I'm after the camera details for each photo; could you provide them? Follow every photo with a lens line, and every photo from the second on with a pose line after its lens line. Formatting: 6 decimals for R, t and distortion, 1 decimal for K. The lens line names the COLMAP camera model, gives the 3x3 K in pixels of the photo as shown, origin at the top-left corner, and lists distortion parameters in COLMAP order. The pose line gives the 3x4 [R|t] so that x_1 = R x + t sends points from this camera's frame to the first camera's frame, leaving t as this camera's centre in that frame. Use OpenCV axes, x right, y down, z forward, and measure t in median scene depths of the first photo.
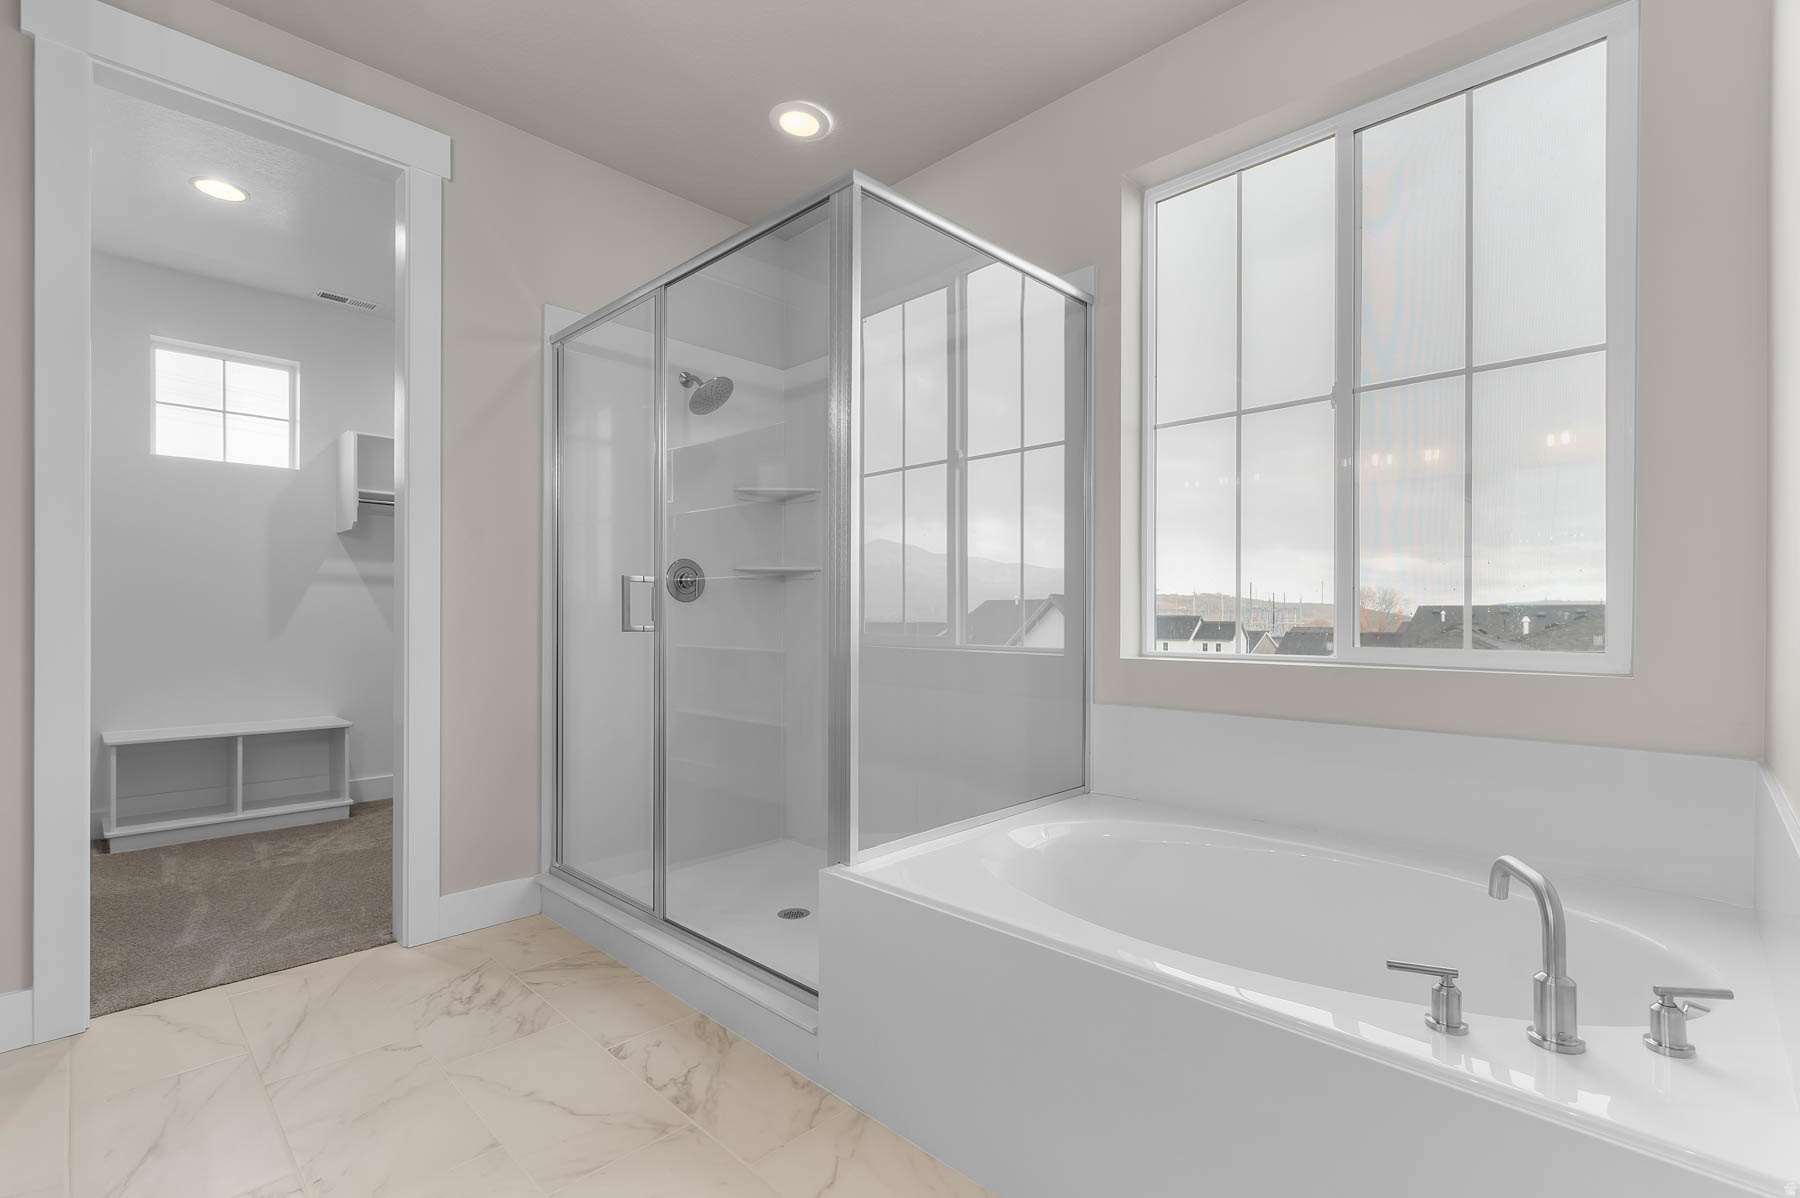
lens RADIAL K [[812.9, 0, 907.3], [0, 812.9, 618.1], [0, 0, 1]] dist [-0.000157, 0.000215]
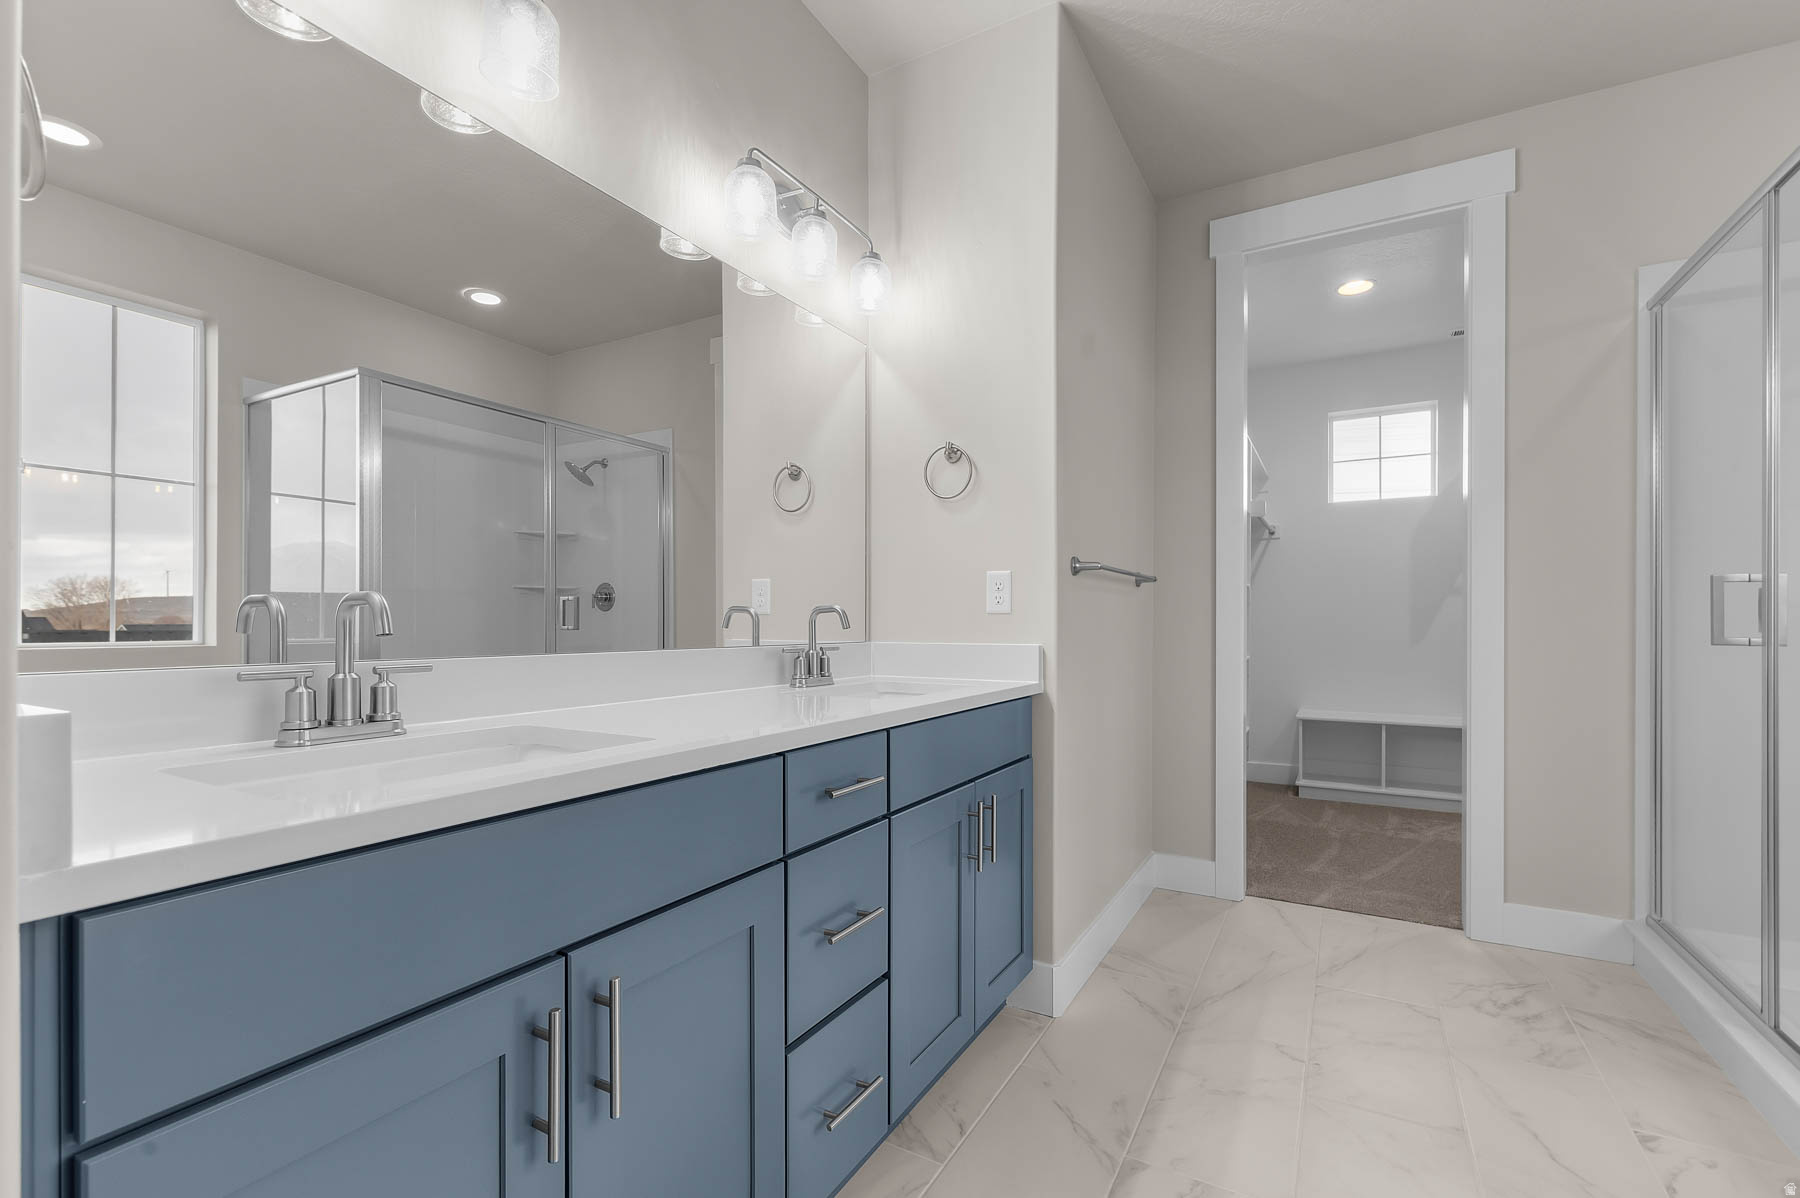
lens RADIAL K [[767.9, 0, 905.7], [0, 767.9, 624.7], [0, 0, 1]] dist [-0.001830, -0.000052]
pose [[0.245394, -0.000429, -0.969423, 0.154357], [-0.004039, 0.999991, -0.001465, 0.001021], [0.969415, 0.004275, 0.245390, 0.037158]]
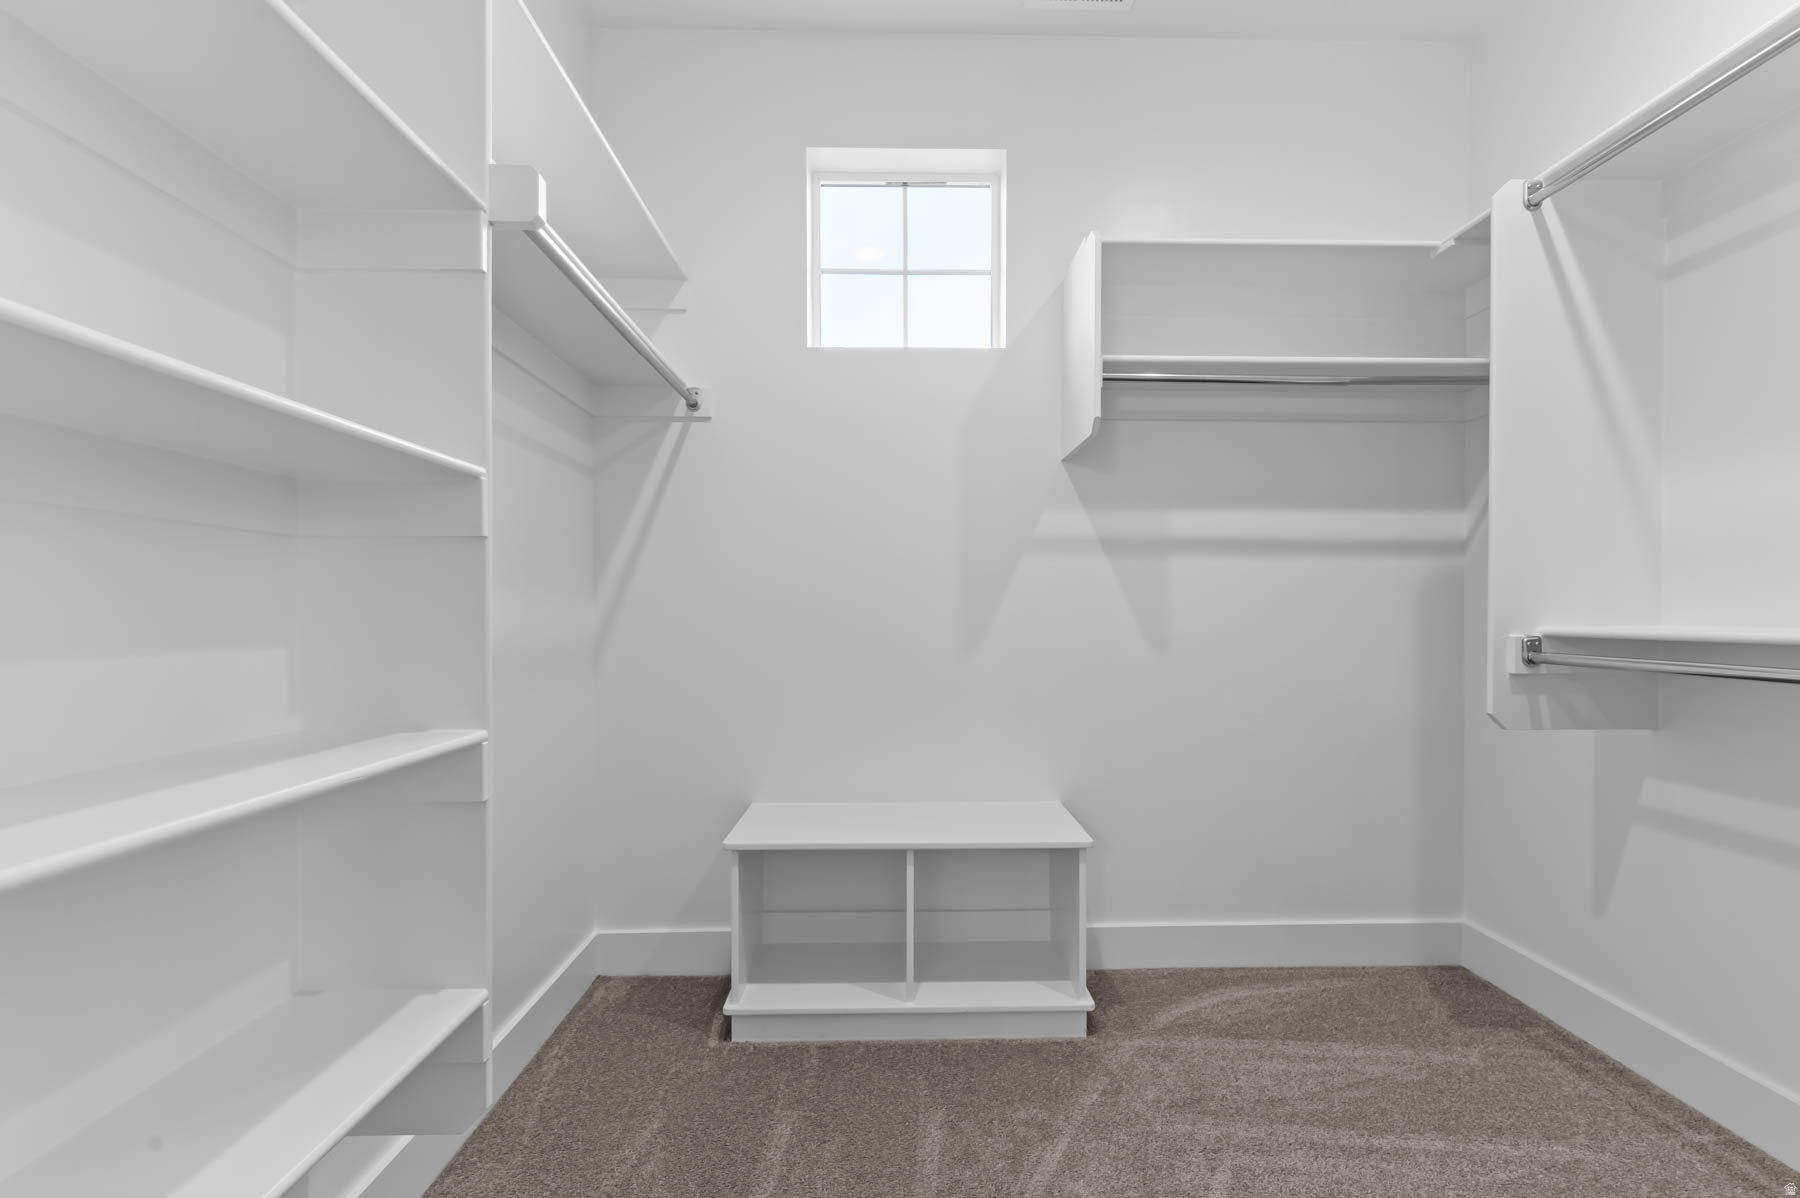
lens RADIAL K [[812.9, 0, 907.3], [0, 812.9, 618.1], [0, 0, 1]] dist [-0.000157, 0.000215]
pose [[0.714865, 0.004093, -0.699251, -0.624187], [-0.000767, 0.999987, 0.005069, -0.005805], [0.699262, -0.003087, 0.714859, 0.852409]]
